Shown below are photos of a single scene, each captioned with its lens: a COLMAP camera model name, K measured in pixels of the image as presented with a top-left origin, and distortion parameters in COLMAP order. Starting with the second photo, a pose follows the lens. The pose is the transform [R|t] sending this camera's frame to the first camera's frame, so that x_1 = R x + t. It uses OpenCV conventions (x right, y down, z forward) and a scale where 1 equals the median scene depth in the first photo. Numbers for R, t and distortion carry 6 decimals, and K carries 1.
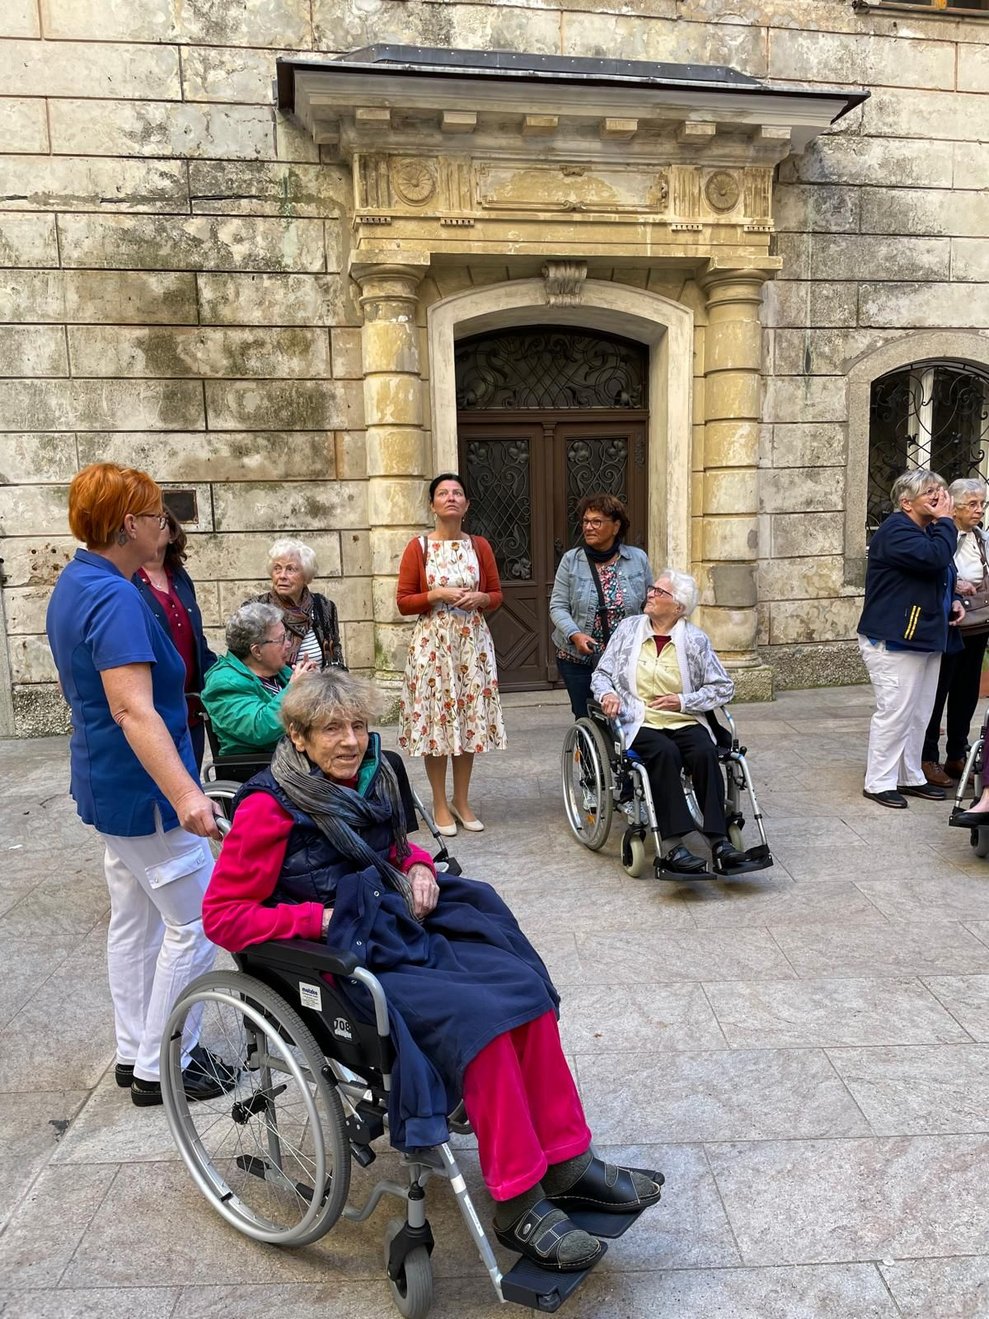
lens RADIAL K [[1844.4, 0, 494.5], [0, 1844.4, 659.5], [0, 0, 1]] dist [0.311678, 0.029996]
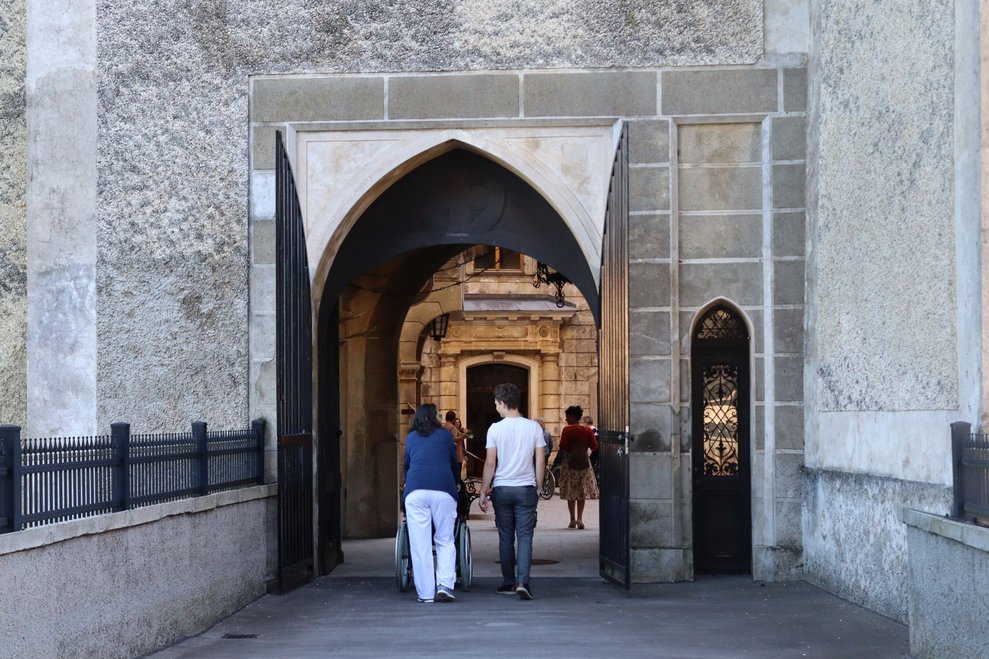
lens RADIAL K [[776.6, 0, 494.5], [0, 776.6, 329.5], [0, 0, 1]] dist [-0.094874, 0.009776]
pose [[0.999673, 0.022523, 0.012080, 0.011348], [-0.019758, 0.980857, -0.193723, 0.030769], [-0.016212, 0.193421, 0.980982, -0.426382]]
